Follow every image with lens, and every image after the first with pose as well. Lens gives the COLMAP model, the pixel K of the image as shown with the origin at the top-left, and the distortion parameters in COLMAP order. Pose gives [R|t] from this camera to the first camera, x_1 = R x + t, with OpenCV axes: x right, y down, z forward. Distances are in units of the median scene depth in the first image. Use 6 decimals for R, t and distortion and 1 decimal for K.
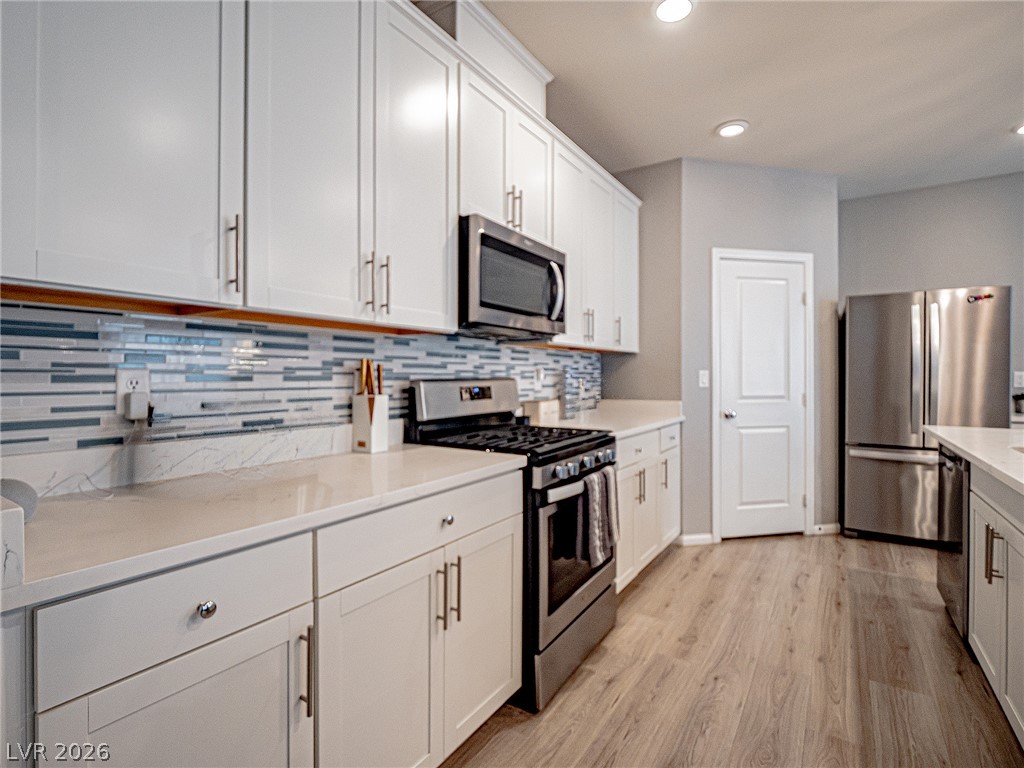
lens RADIAL K [[513.3, 0, 512.0], [0, 513.3, 384.0], [0, 0, 1]] dist [-0.014823, 0.000568]
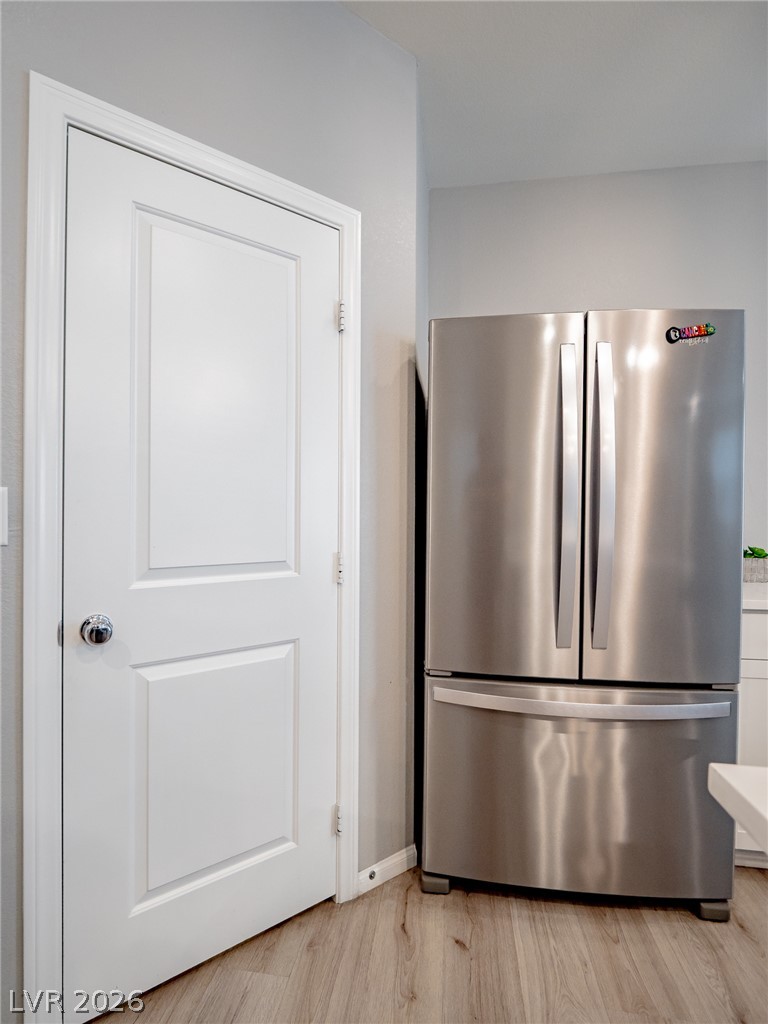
lens RADIAL K [[513.3, 0, 384.0], [0, 513.3, 512.0], [0, 0, 1]] dist [-0.014823, 0.000568]
pose [[0.904272, 0.010485, 0.426829, 0.436412], [-0.008368, 0.999942, -0.006836, -0.011268], [-0.426875, 0.002610, 0.904307, 0.625619]]
